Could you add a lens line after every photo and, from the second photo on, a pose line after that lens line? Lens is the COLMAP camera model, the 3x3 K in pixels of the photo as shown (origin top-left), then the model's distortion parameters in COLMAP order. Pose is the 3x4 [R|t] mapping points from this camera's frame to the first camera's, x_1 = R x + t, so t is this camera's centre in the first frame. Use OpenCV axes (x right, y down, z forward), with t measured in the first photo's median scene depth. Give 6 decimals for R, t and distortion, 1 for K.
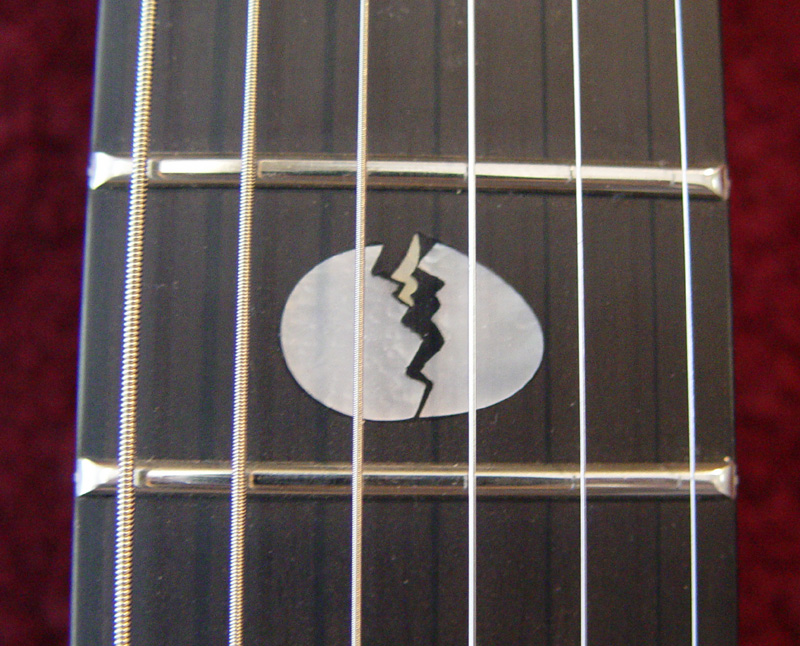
lens RADIAL K [[529.1, 0, 401.9], [0, 529.1, 293.7], [0, 0, 1]] dist [-0.068050, -0.000374]
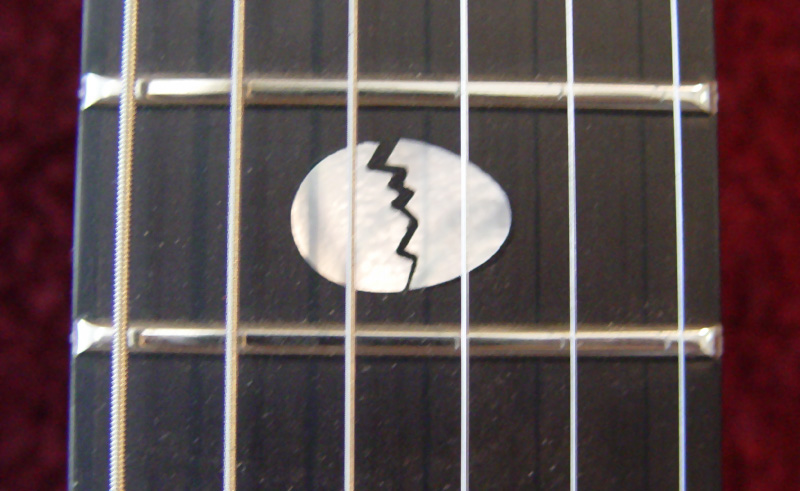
lens RADIAL K [[533.6, 0, 400.0], [0, 533.6, 245.5], [0, 0, 1]] dist [-0.096289, -0.001923]
pose [[0.999922, -0.003292, 0.012060, -0.001140], [0.002883, 0.999427, 0.033736, 0.130166], [-0.012164, -0.033699, 0.999358, -0.009905]]
